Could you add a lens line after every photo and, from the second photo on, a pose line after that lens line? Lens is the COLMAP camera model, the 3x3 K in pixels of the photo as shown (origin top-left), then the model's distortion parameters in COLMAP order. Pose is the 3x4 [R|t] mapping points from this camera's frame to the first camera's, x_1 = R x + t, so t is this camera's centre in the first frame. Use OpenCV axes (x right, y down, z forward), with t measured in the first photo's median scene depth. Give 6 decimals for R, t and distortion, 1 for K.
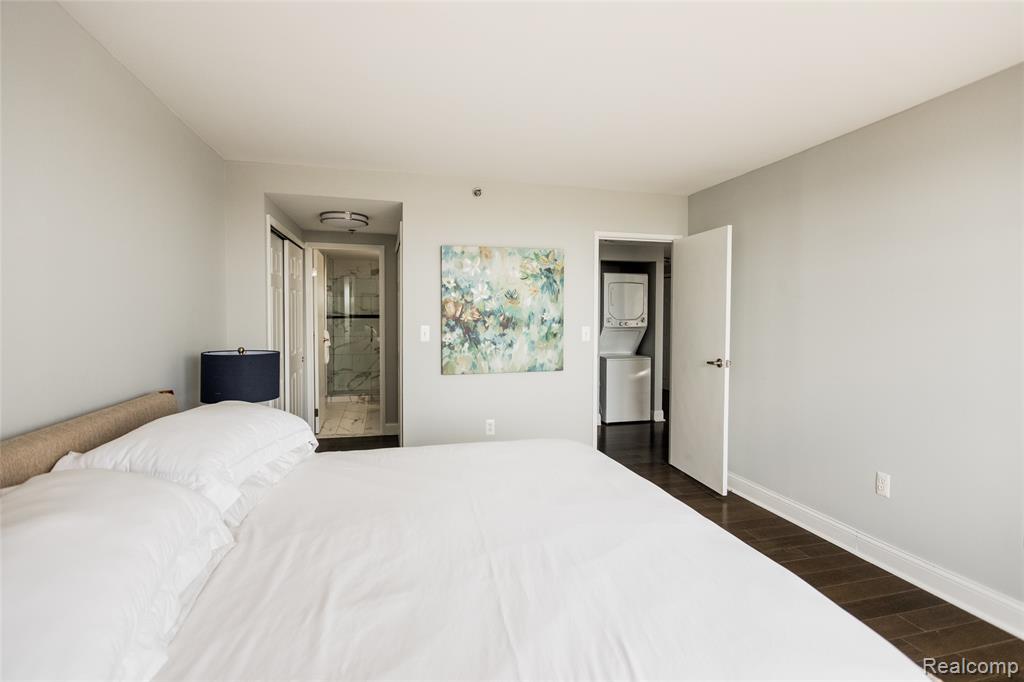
lens RADIAL K [[491.3, 0, 517.2], [0, 491.3, 332.0], [0, 0, 1]] dist [0.002102, 0.000773]
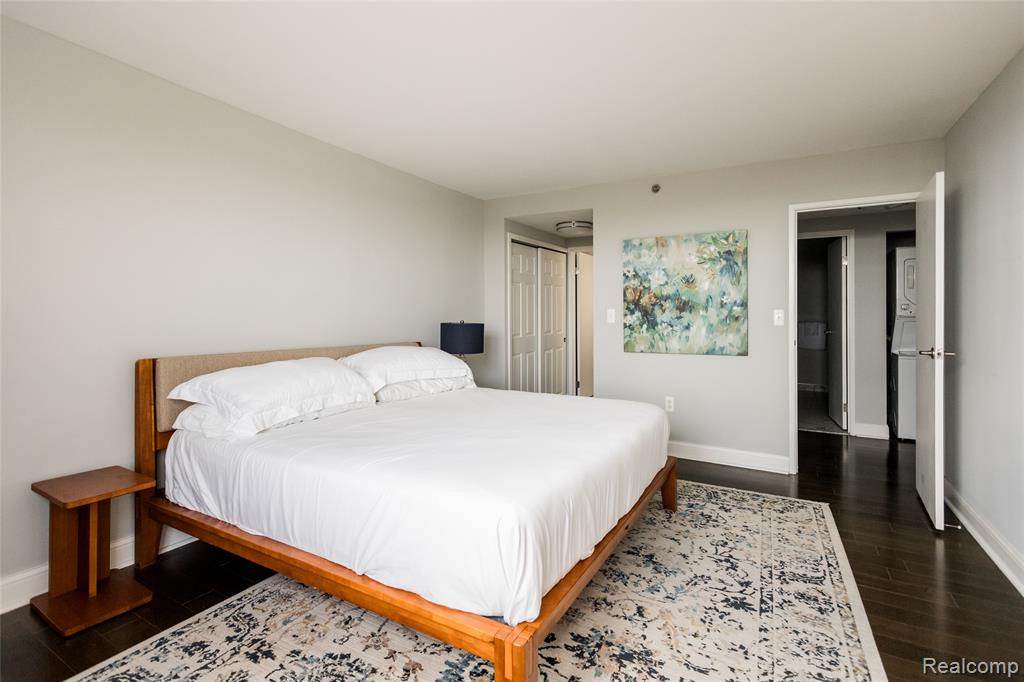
lens RADIAL K [[491.3, 0, 486.8], [0, 491.3, 316.3], [0, 0, 1]] dist [0.002102, 0.000773]
pose [[0.698473, 0.001579, -0.715634, 0.438908], [-0.021680, 0.999585, -0.018955, 0.032076], [0.715308, 0.028754, 0.698218, -0.036465]]
